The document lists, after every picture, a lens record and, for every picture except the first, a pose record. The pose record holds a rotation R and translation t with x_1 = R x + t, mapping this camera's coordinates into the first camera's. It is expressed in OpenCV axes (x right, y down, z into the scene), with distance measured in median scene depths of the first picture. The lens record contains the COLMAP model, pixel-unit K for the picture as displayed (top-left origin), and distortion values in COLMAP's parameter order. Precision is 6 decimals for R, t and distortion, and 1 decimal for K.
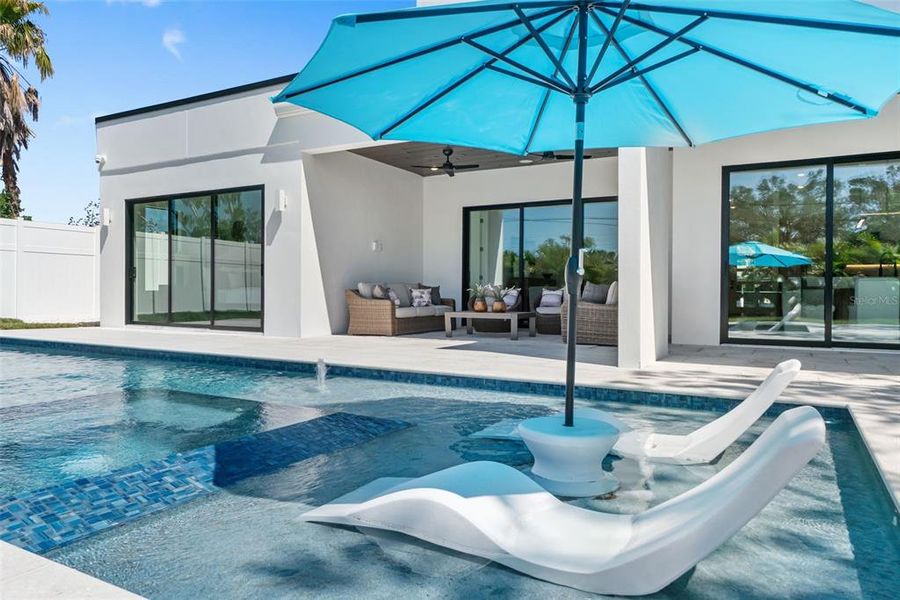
lens RADIAL K [[645.7, 0, 445.1], [0, 645.7, 300.2], [0, 0, 1]] dist [-0.009918, -0.004868]
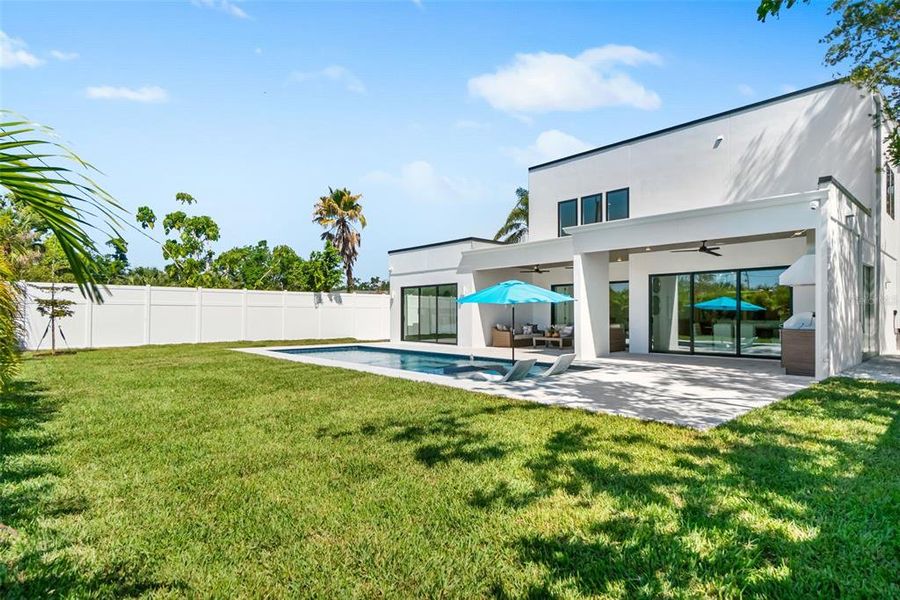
lens RADIAL K [[497.9, 0, 445.3], [0, 497.9, 308.3], [0, 0, 1]] dist [-0.010872, 0.002920]
pose [[0.948534, -0.013116, -0.316405, 0.236806], [0.006150, 0.999716, -0.023005, -0.040504], [0.316617, 0.019875, 0.948345, -0.694517]]
